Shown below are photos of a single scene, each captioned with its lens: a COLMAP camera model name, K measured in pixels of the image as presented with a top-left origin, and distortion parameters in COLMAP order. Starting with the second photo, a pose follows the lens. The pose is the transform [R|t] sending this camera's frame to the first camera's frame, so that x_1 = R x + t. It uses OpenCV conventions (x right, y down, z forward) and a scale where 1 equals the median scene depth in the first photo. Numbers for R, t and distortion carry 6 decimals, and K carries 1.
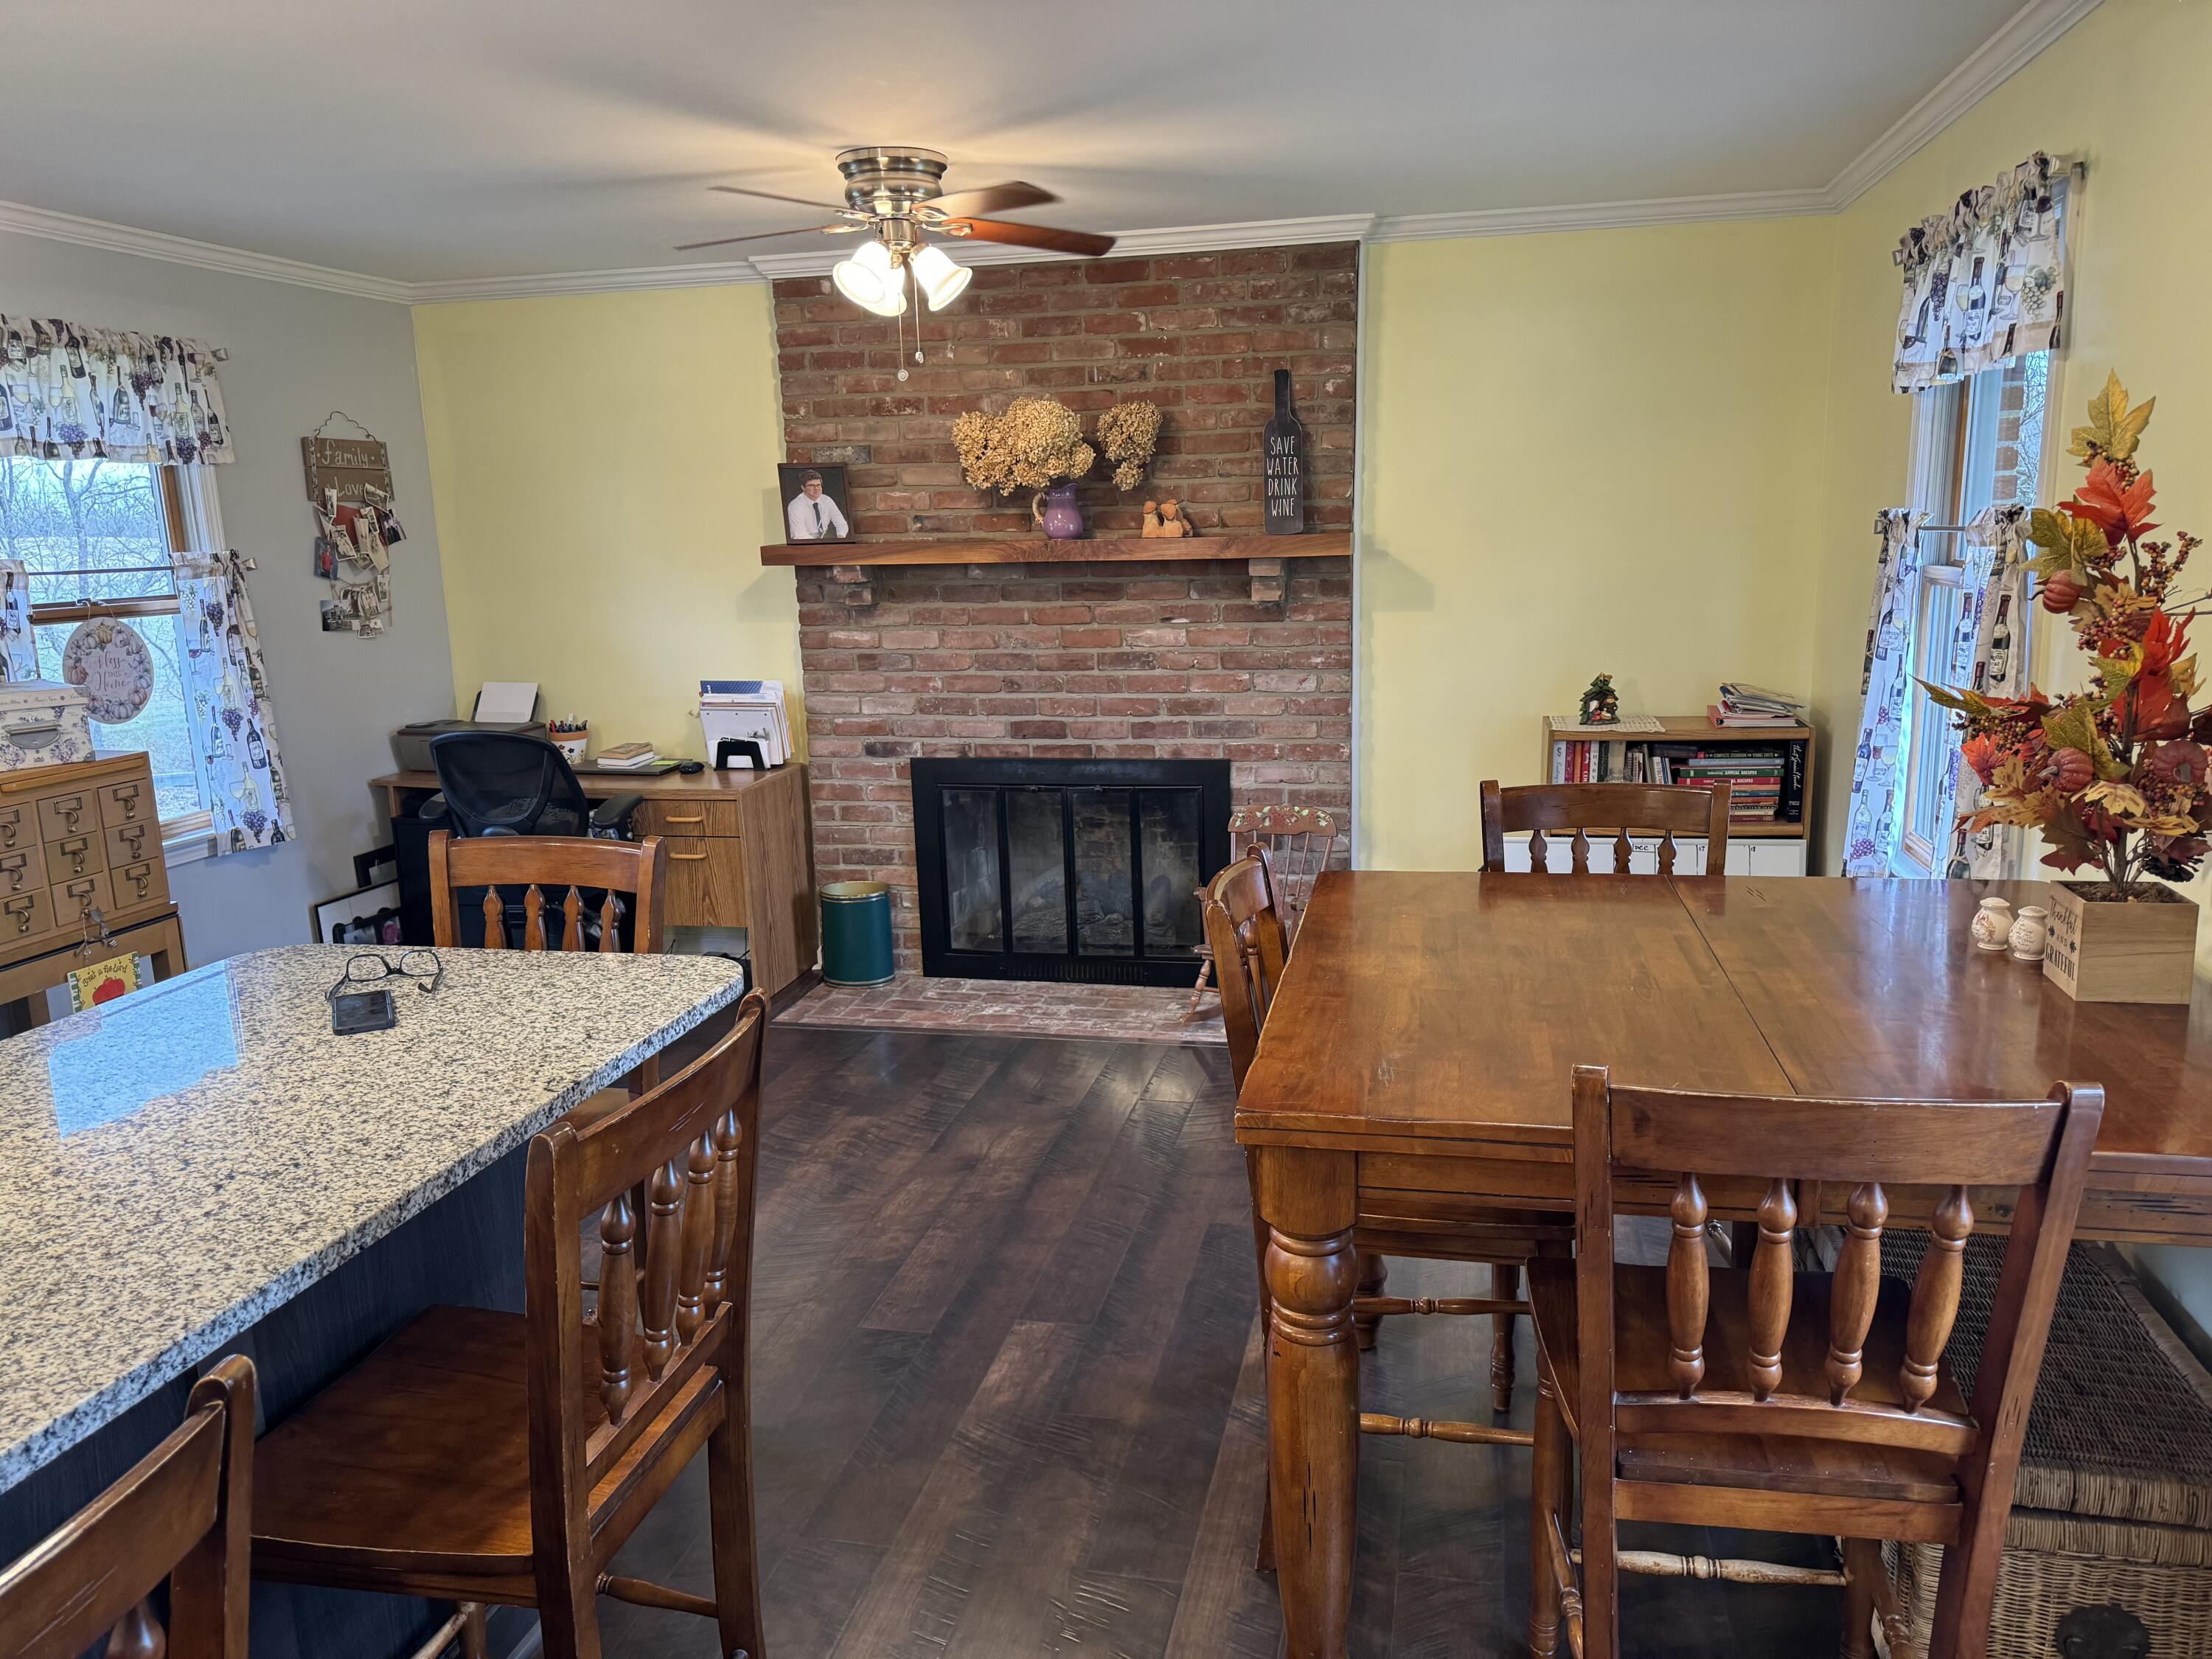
lens RADIAL K [[1553.6, 0, 1098.2], [0, 1553.6, 915.7], [0, 0, 1]] dist [0.083307, -0.099745]
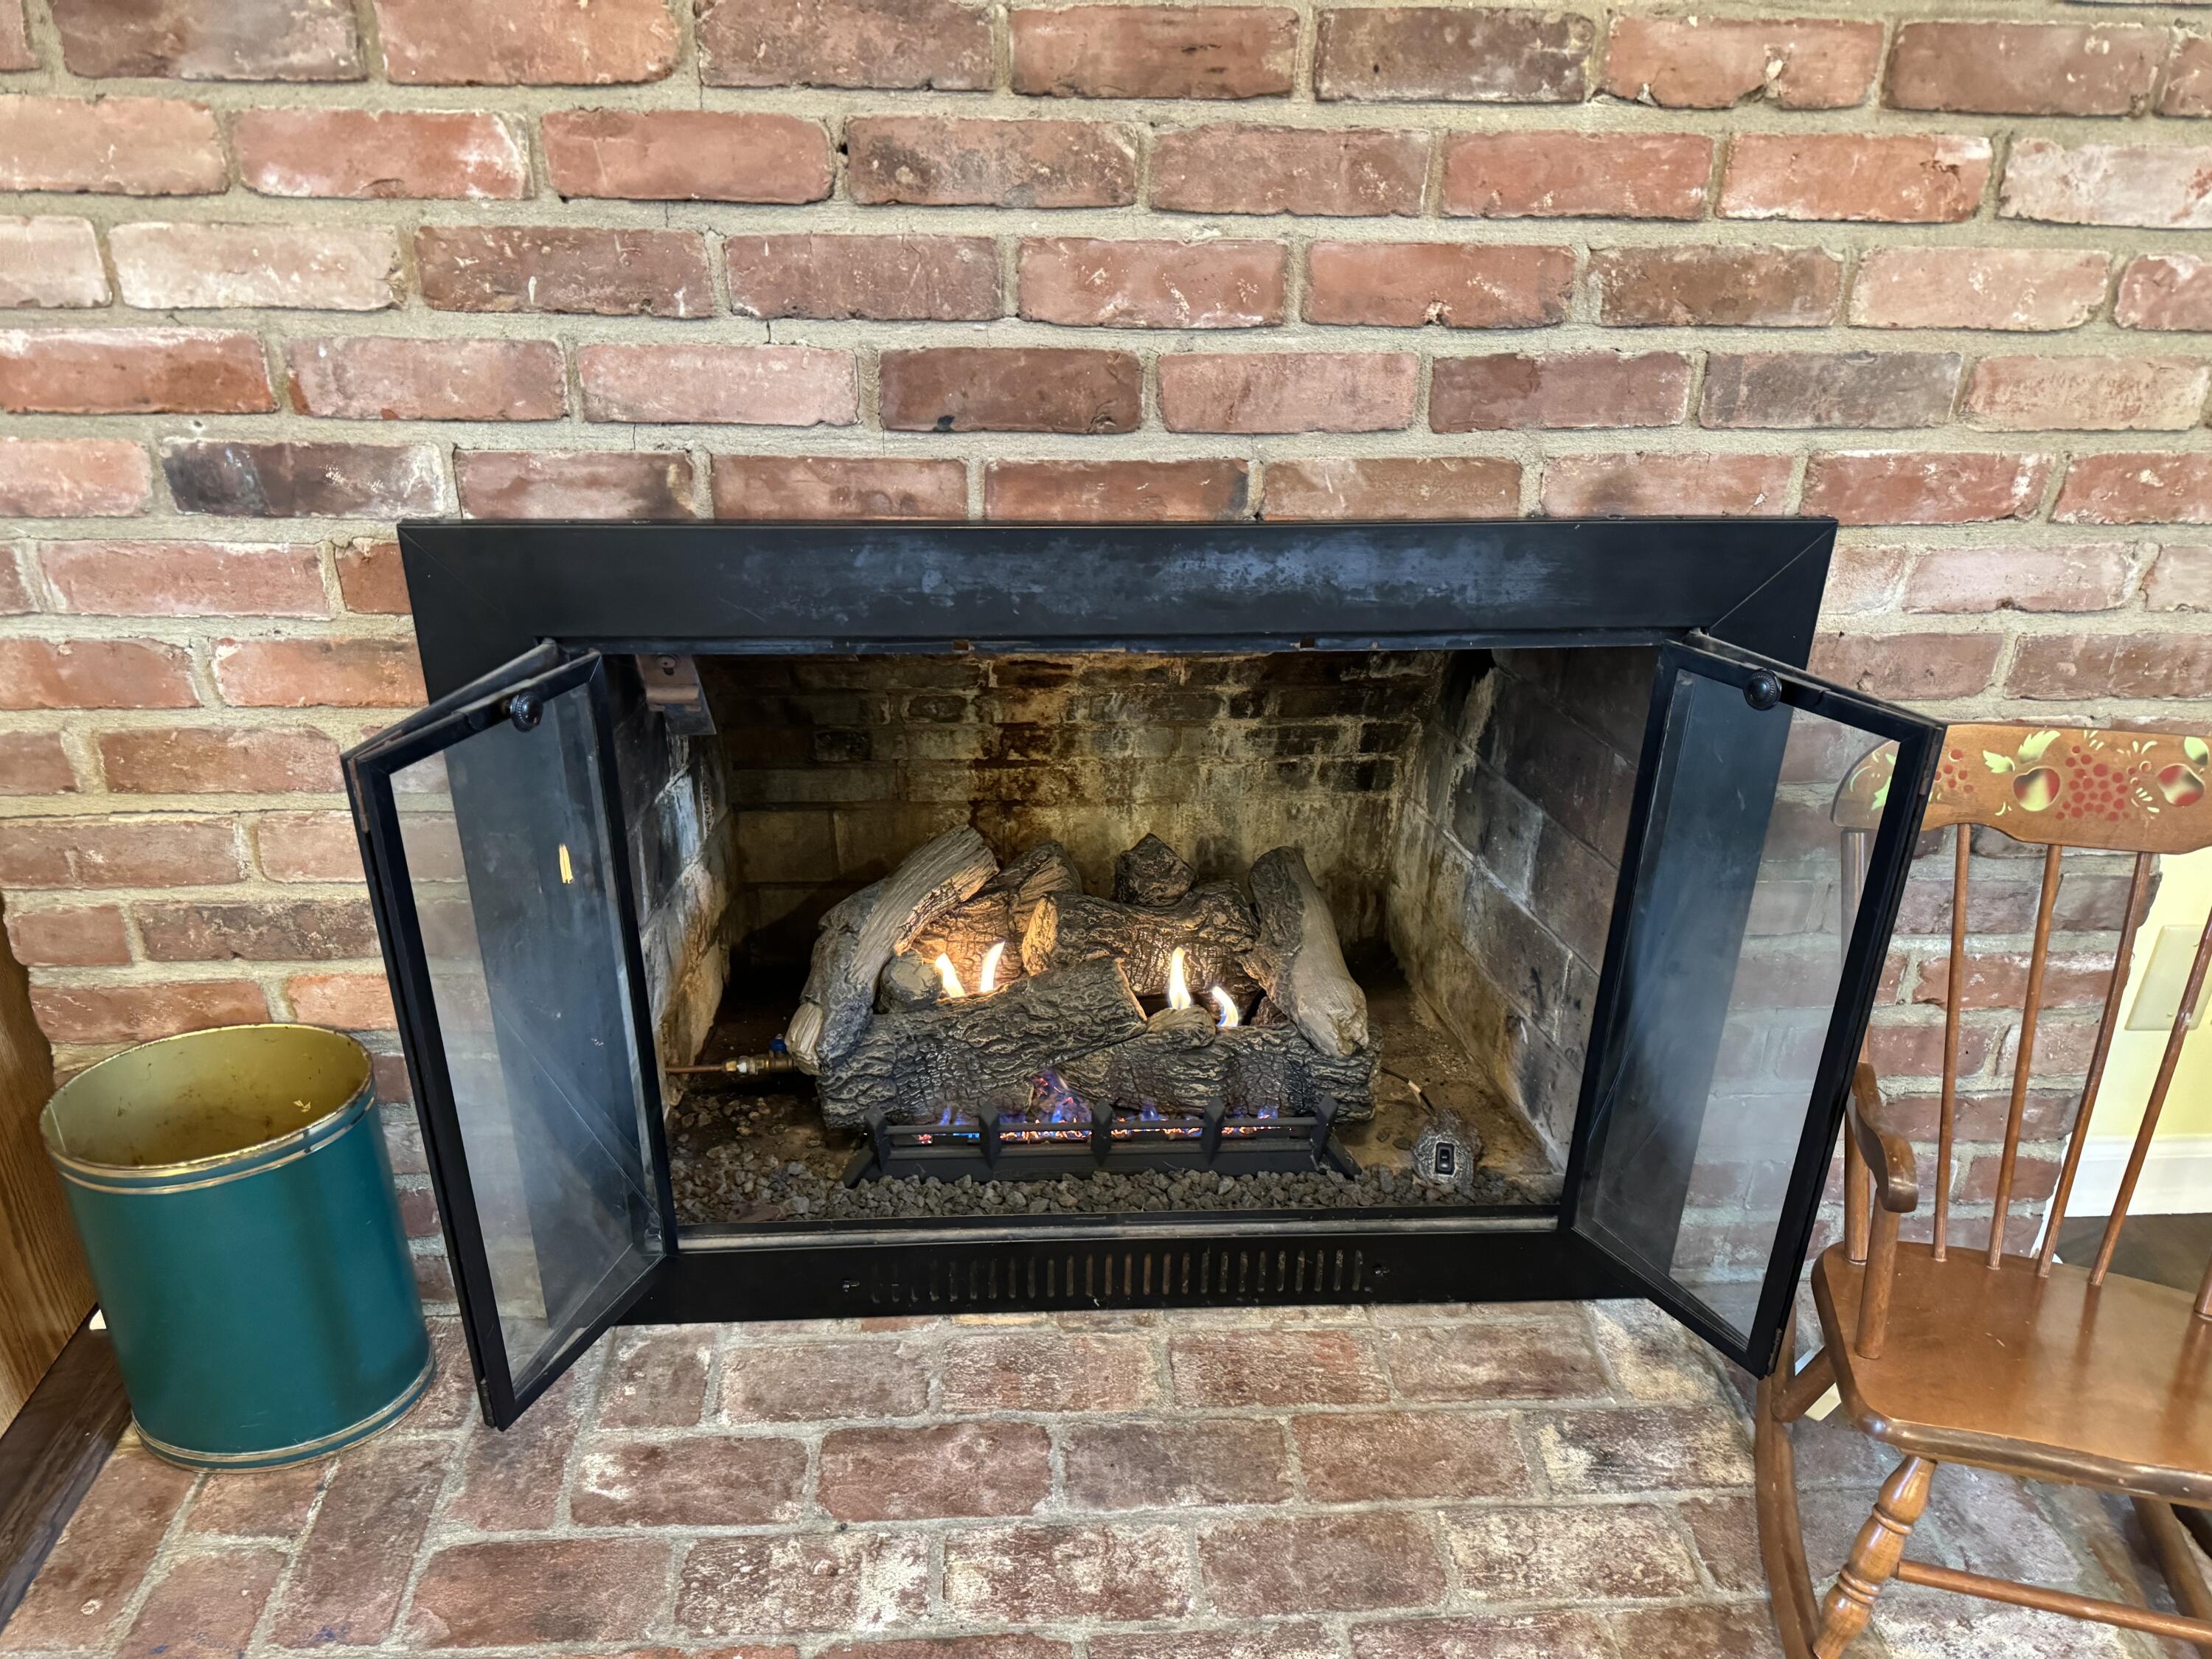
lens RADIAL K [[1553.6, 0, 1077.7], [0, 1553.6, 866.2], [0, 0, 1]] dist [0.083307, -0.099745]
pose [[0.959496, -0.084537, 0.268739, -0.095741], [0.027328, 0.977347, 0.209871, -0.100330], [-0.280394, -0.194026, 0.940071, 0.775840]]
